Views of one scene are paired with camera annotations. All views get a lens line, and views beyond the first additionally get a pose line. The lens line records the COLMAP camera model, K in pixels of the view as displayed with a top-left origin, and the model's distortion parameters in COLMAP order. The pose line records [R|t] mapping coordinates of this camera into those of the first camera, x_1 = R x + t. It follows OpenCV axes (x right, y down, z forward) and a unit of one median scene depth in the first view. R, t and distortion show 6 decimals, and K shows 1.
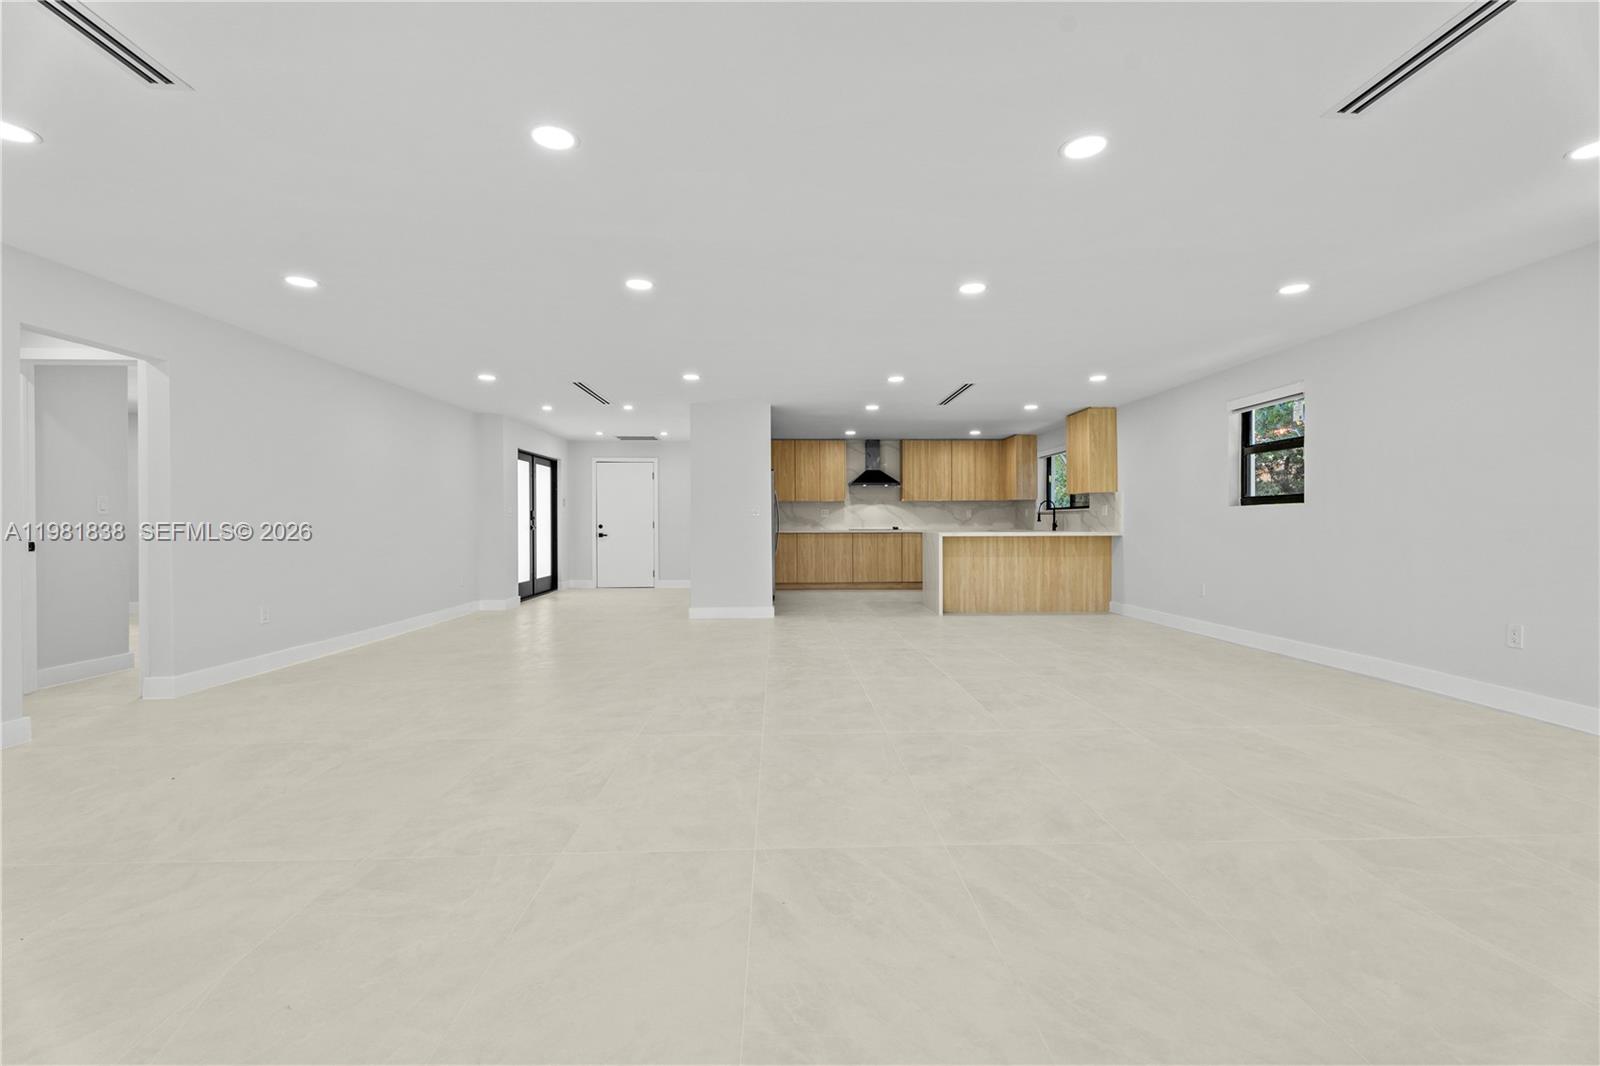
lens RADIAL K [[711.2, 0, 800.5], [0, 711.2, 534.5], [0, 0, 1]] dist [-0.000987, 0.000222]
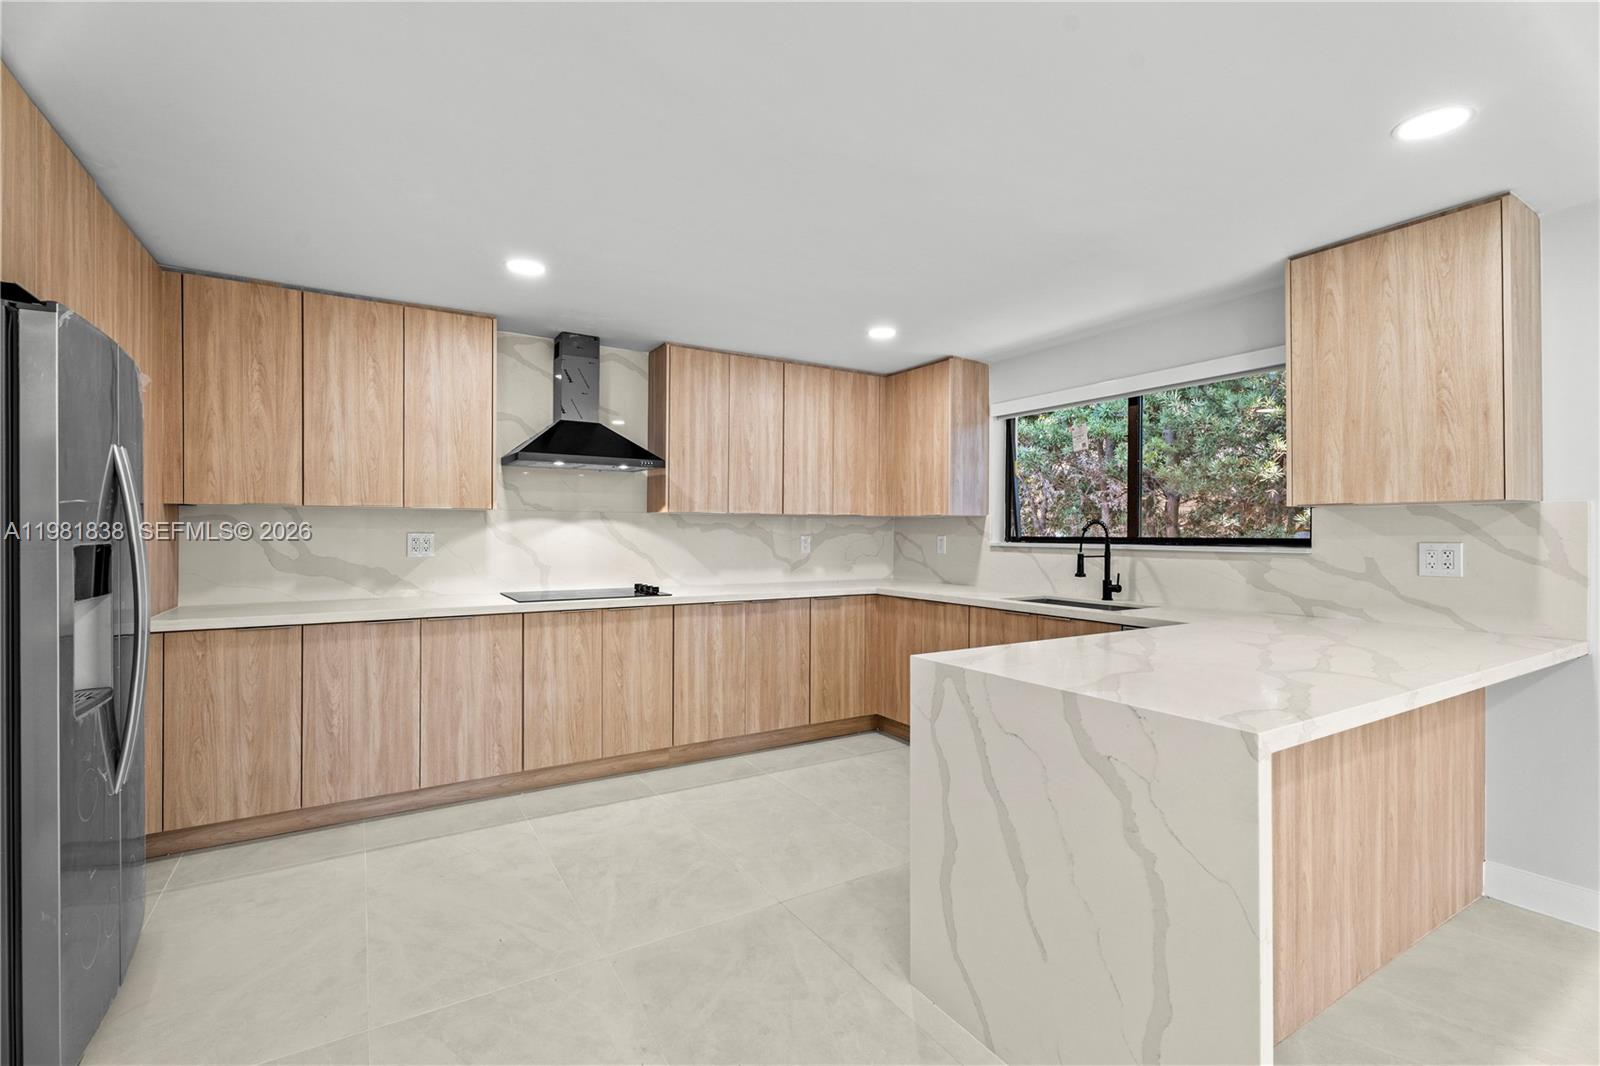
lens RADIAL K [[711.2, 0, 800.0], [0, 711.2, 536.8], [0, 0, 1]] dist [-0.000987, 0.000222]
pose [[0.872599, 0.002471, 0.488431, 0.026919], [0.001369, 0.999971, -0.007503, -0.031802], [-0.488435, 0.007216, 0.872570, 0.650320]]
